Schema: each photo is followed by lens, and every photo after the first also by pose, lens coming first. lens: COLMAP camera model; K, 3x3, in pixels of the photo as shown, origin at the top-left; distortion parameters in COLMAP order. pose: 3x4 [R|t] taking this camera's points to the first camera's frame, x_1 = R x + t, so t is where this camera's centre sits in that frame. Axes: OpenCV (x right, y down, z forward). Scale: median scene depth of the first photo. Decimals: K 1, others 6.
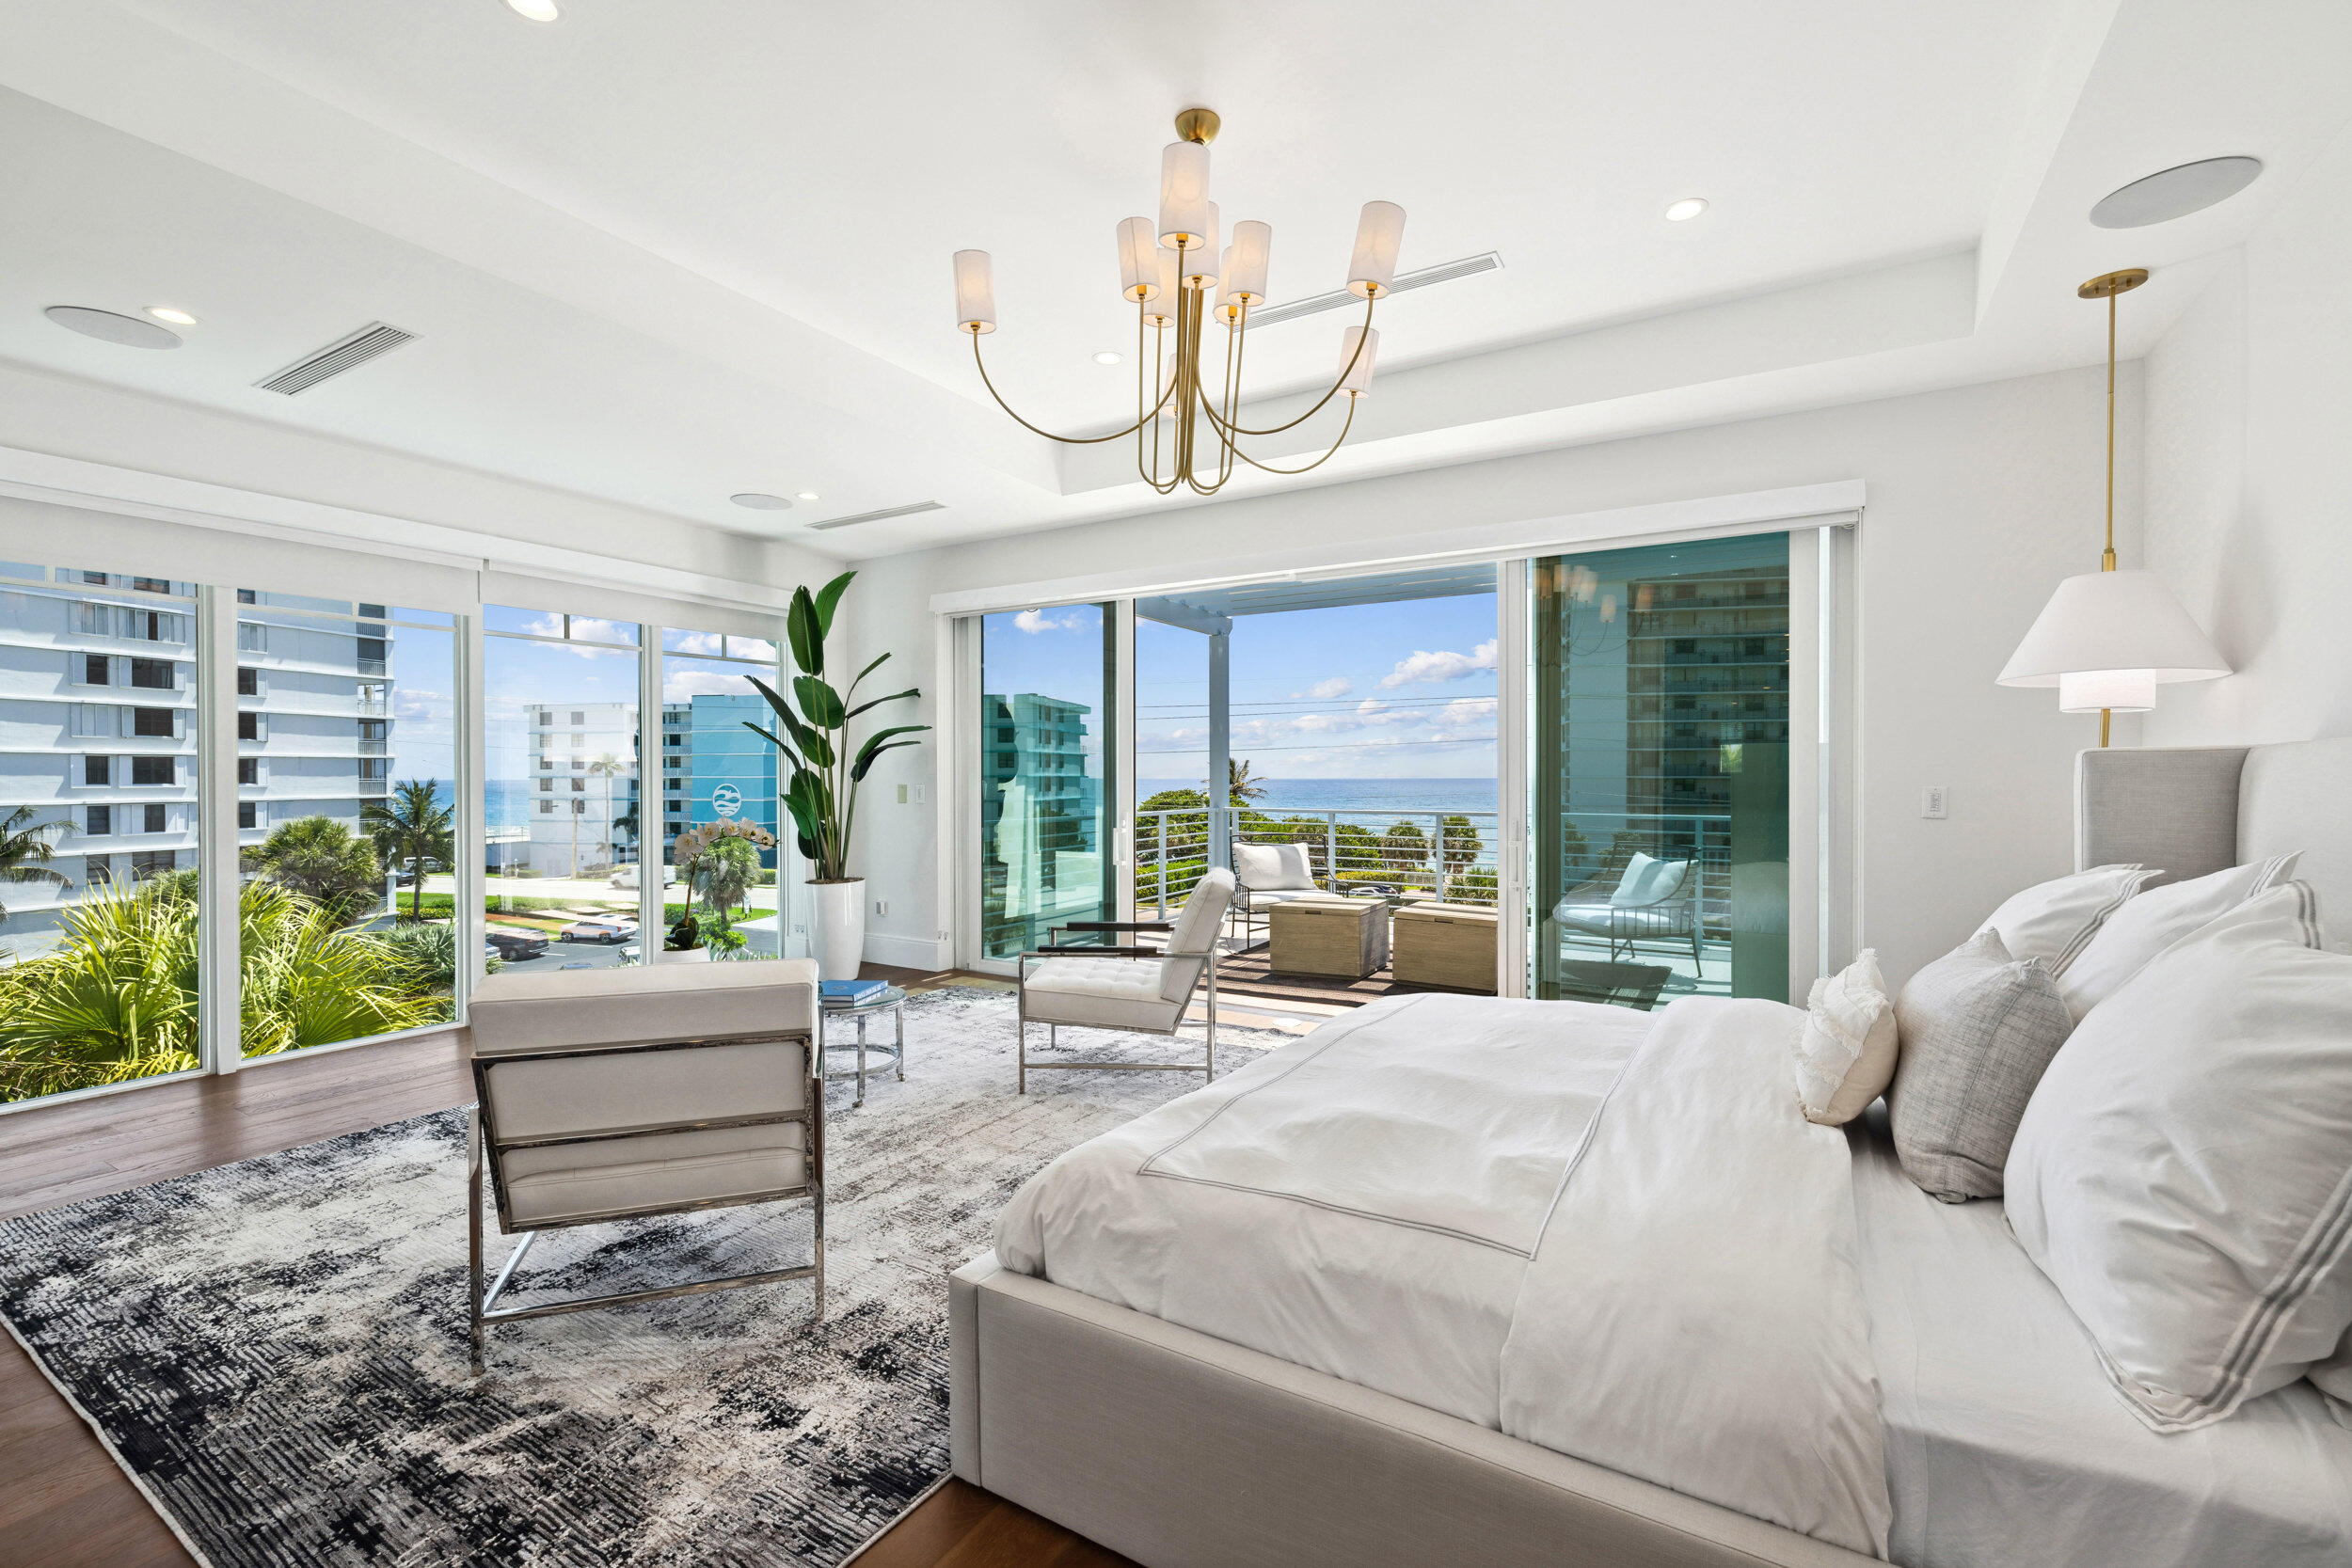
lens RADIAL K [[1008.7, 0, 1176.0], [0, 1008.7, 784.0], [0, 0, 1]] dist [-0.000691, -0.000302]
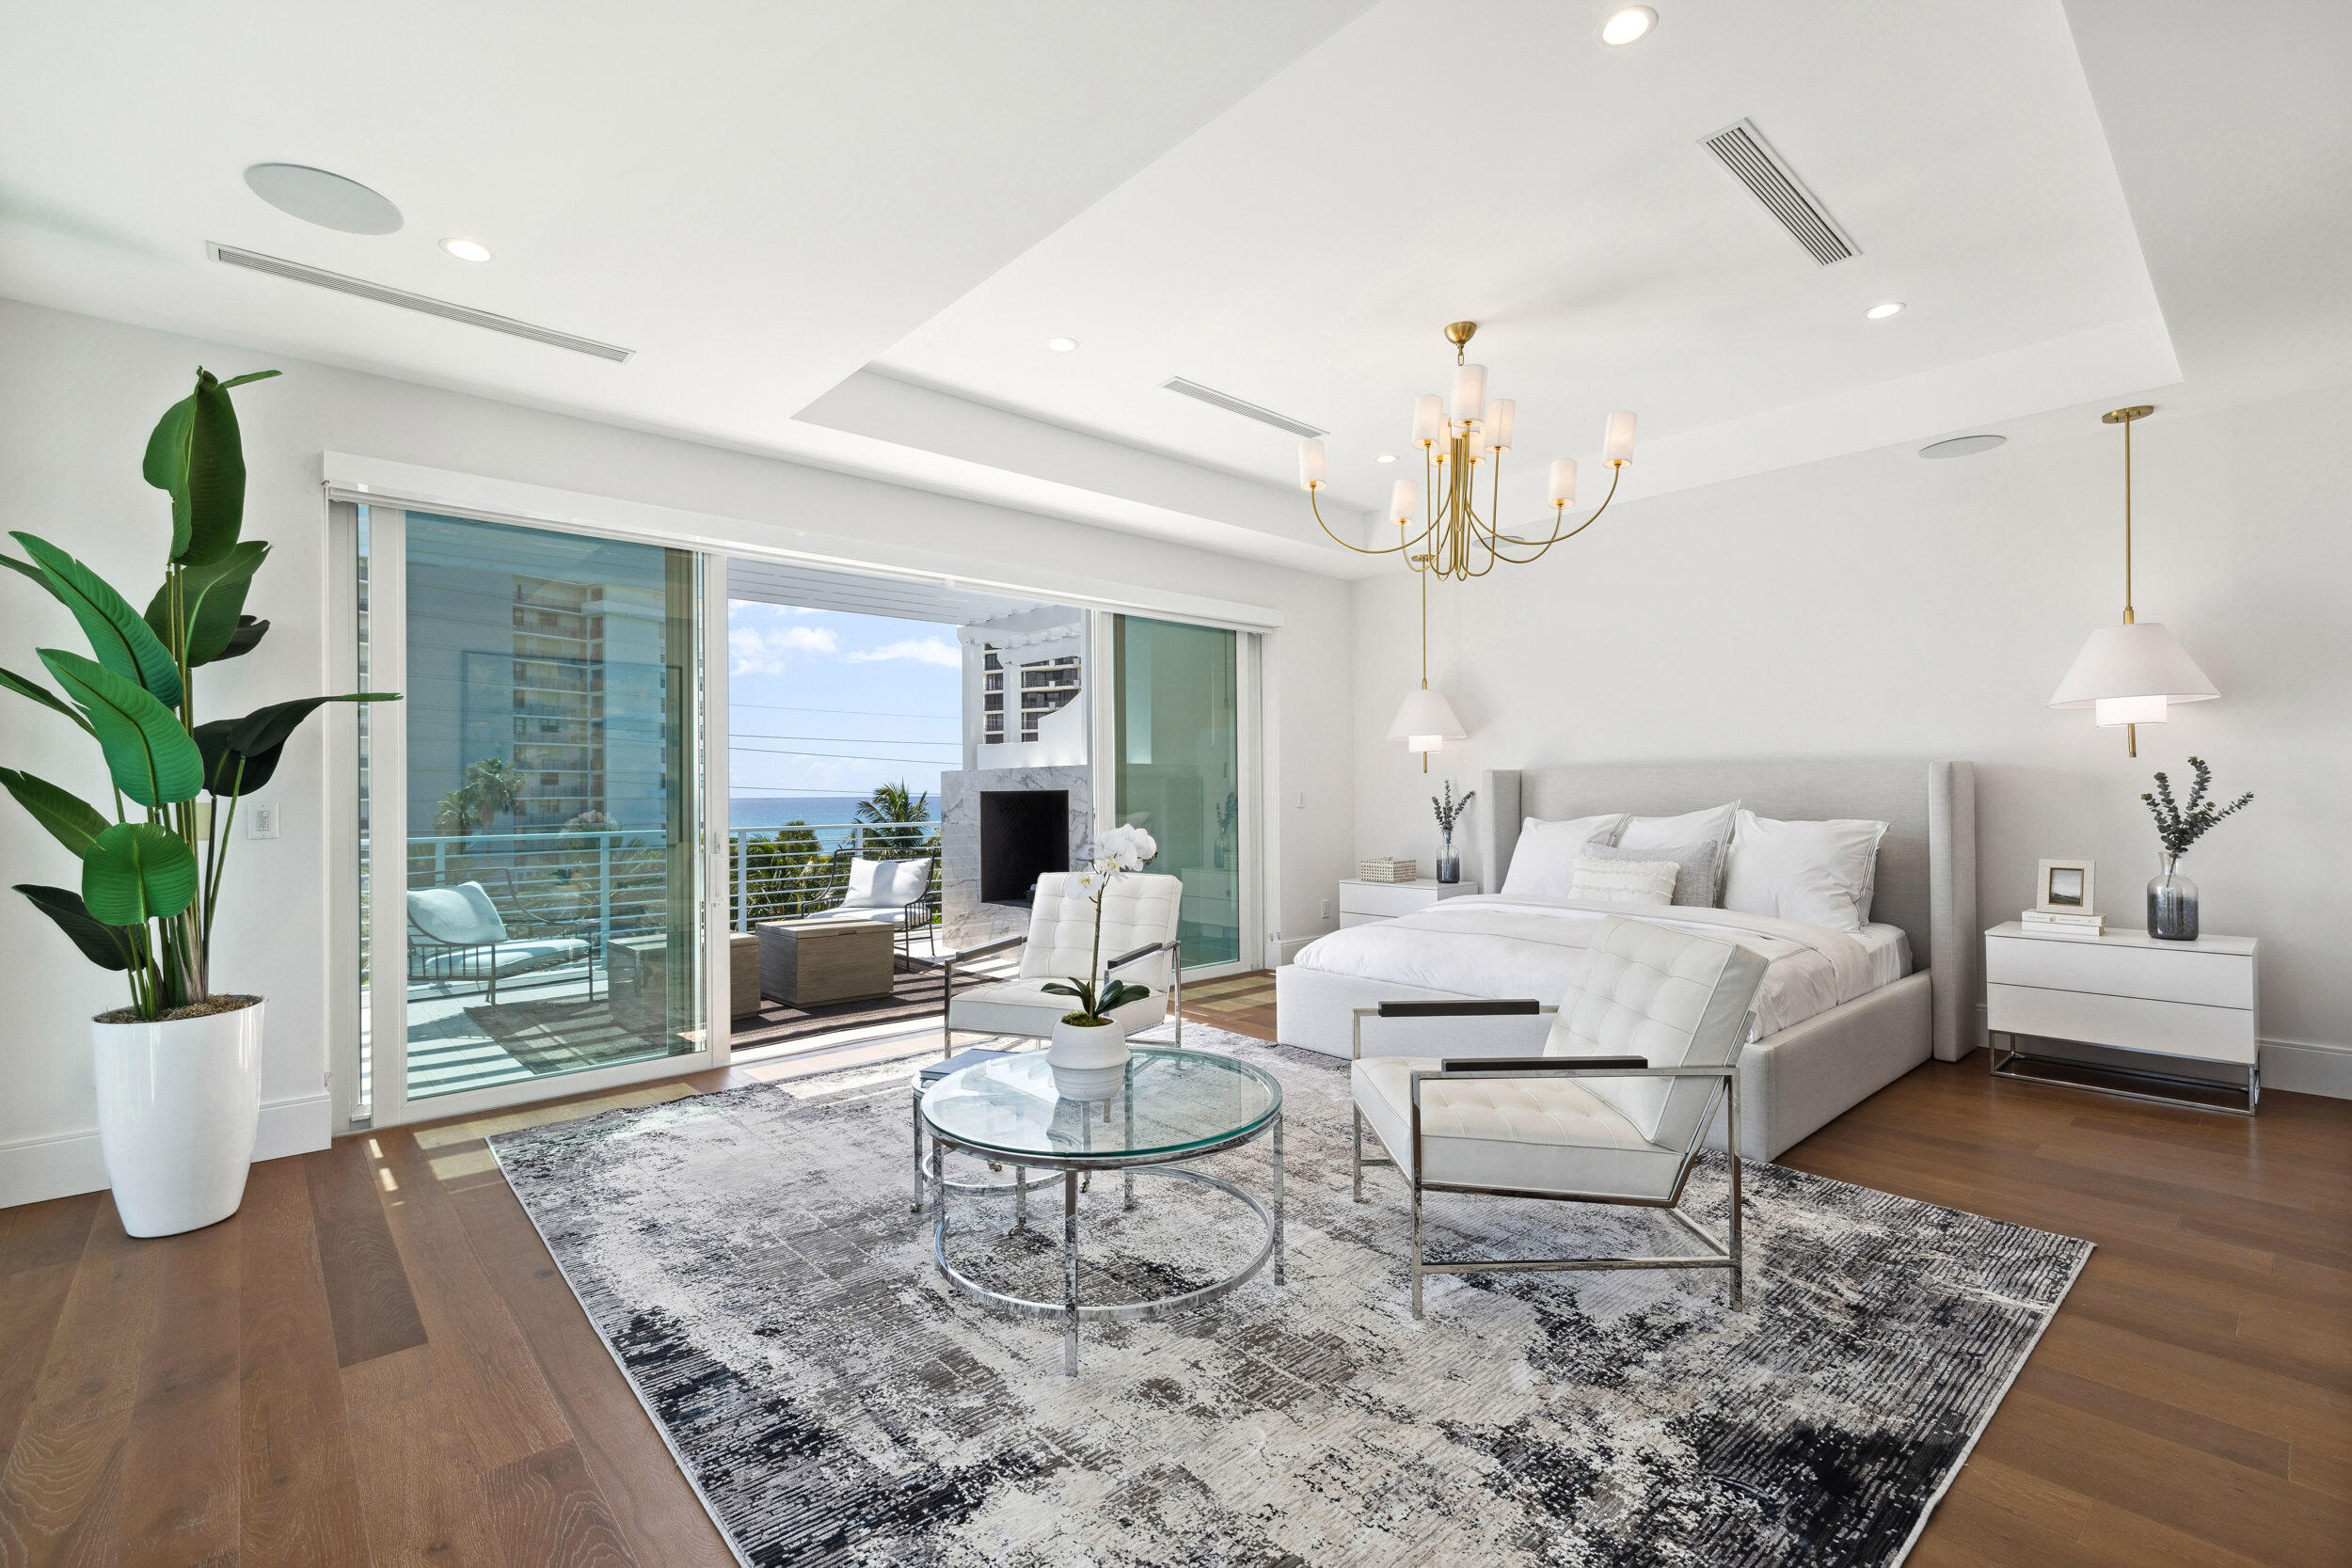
lens RADIAL K [[1029.1, 0, 1176.0], [0, 1029.1, 784.0], [0, 0, 1]] dist [0.007475, 0.000122]
pose [[0.292525, 0.005661, 0.956241, -0.691560], [0.015342, 0.999826, -0.010613, 0.005018], [-0.956135, 0.017776, 0.292387, 0.439961]]
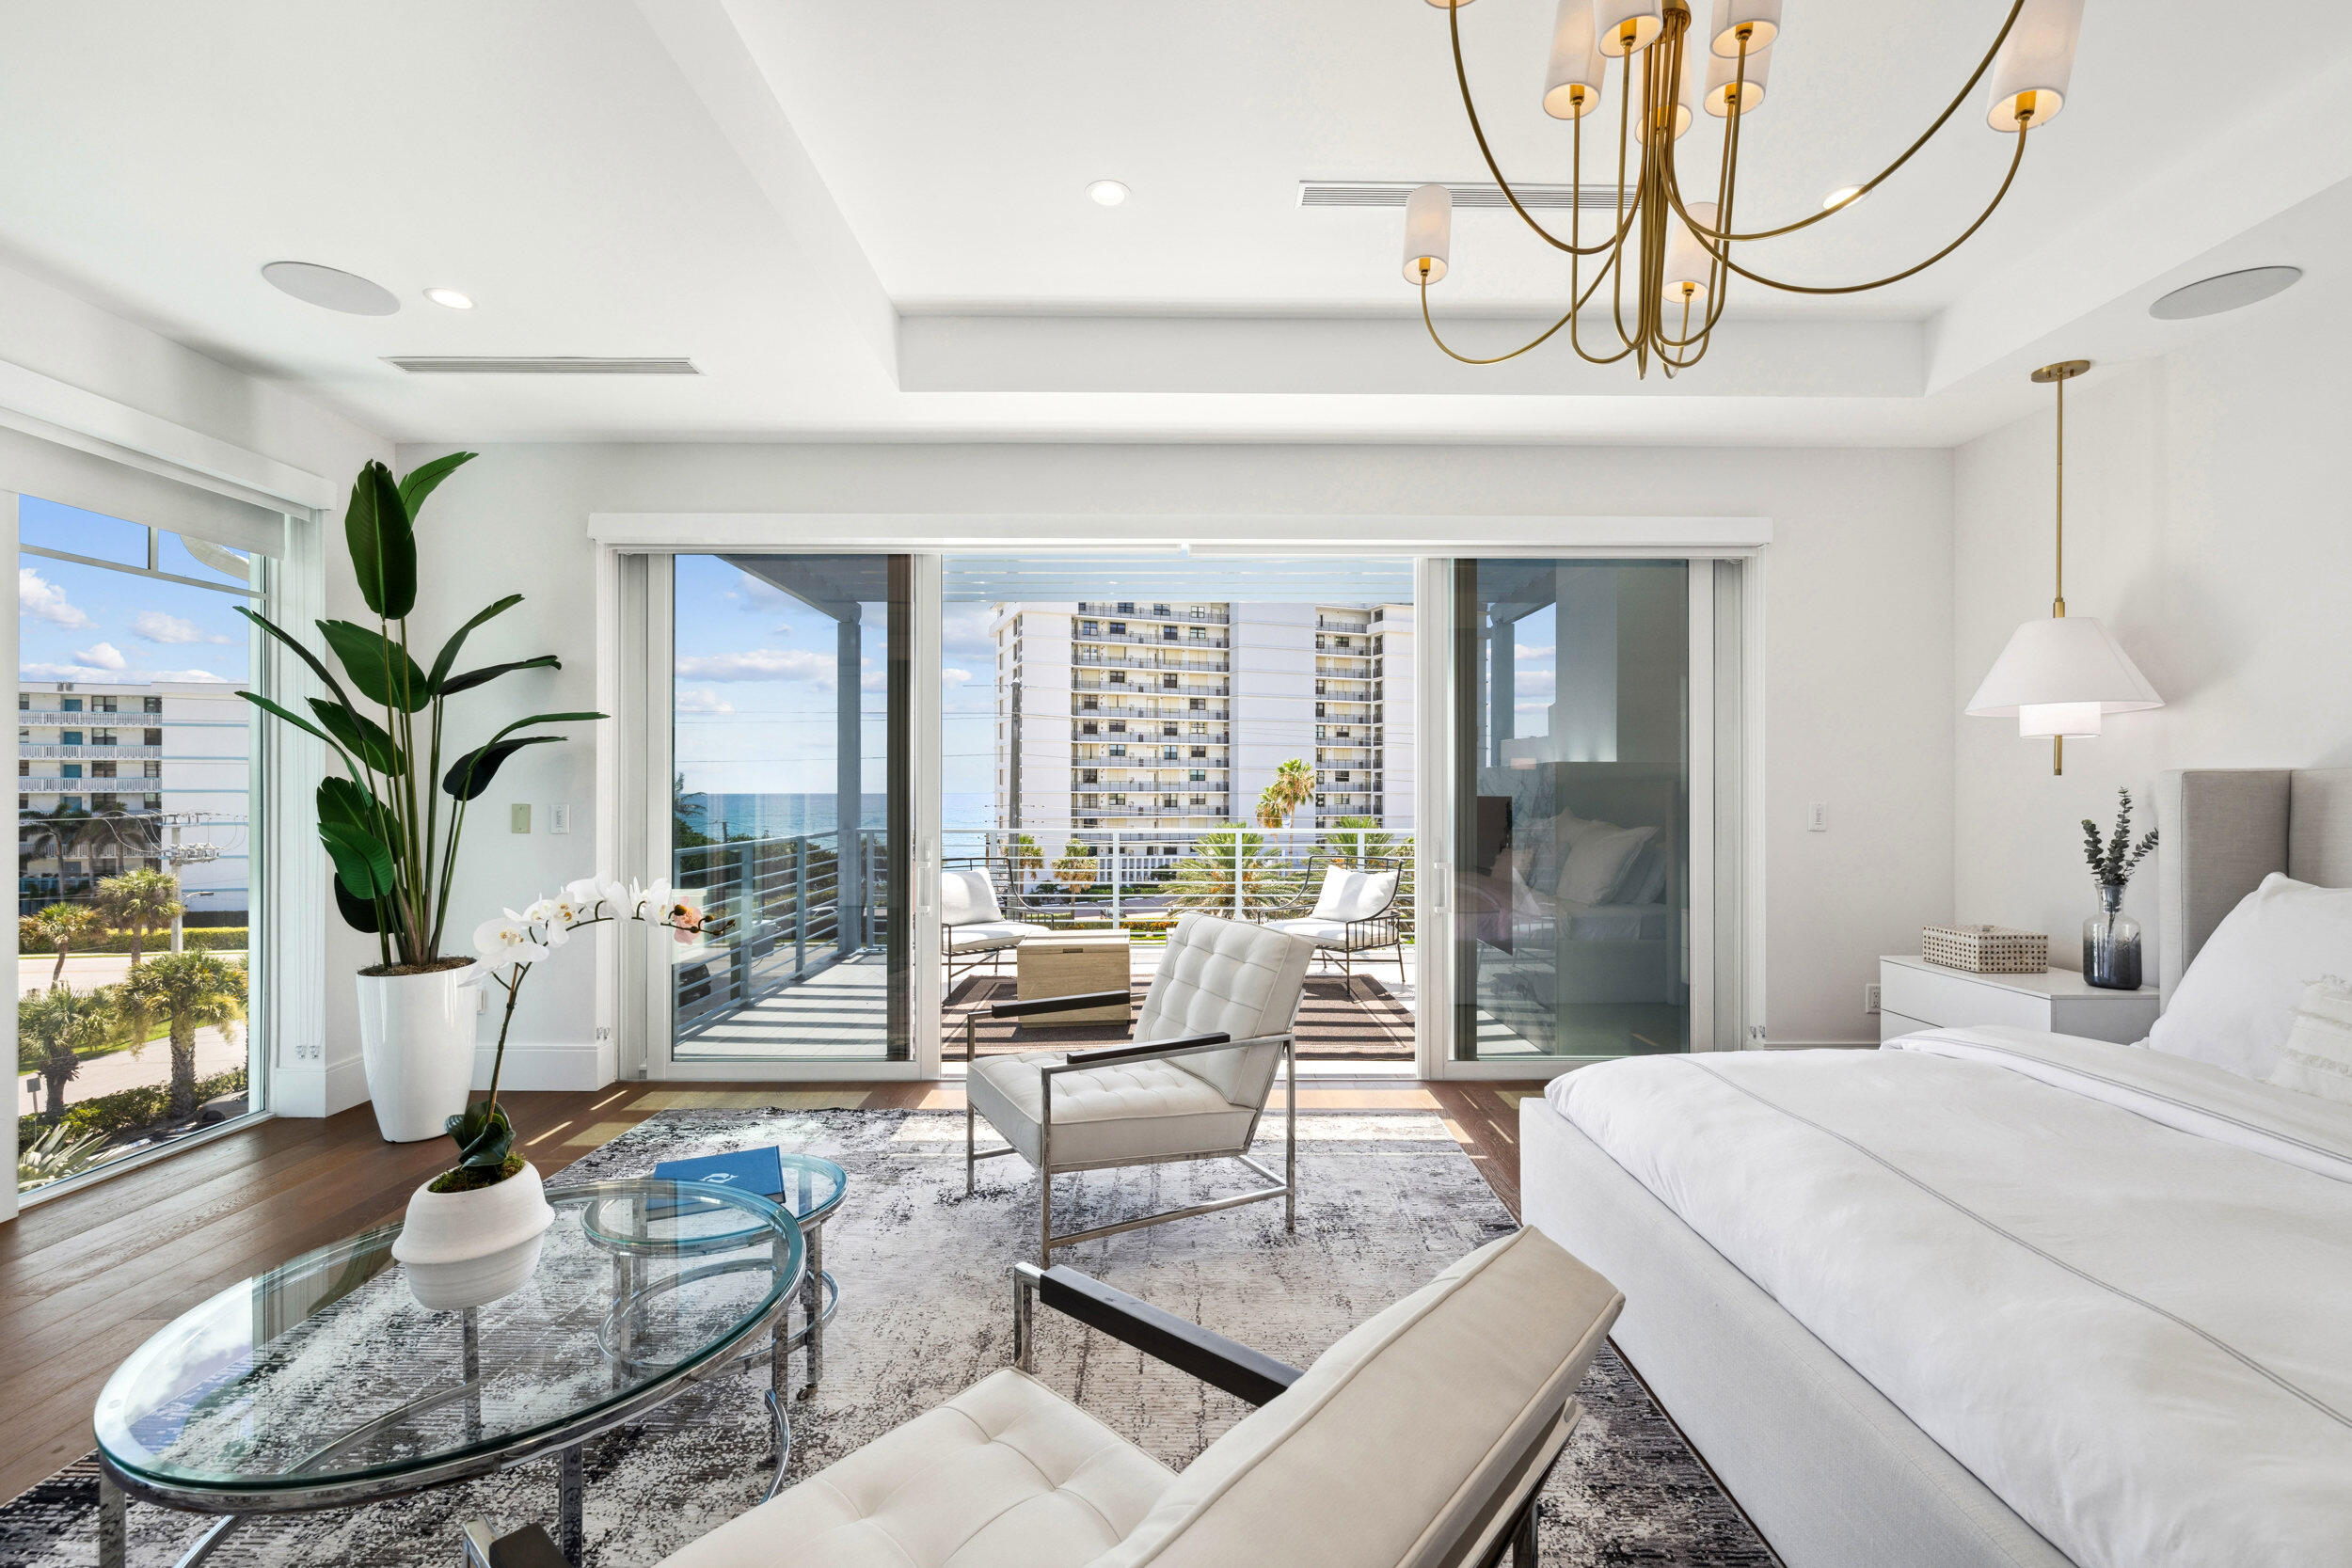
lens RADIAL K [[994.5, 0, 1183.9], [0, 994.5, 792.8], [0, 0, 1]] dist [0.005839, -0.000091]
pose [[0.855035, 0.000420, 0.518570, -0.270576], [0.002354, 0.999986, -0.004691, -0.003201], [-0.518565, 0.005232, 0.855022, 0.274471]]
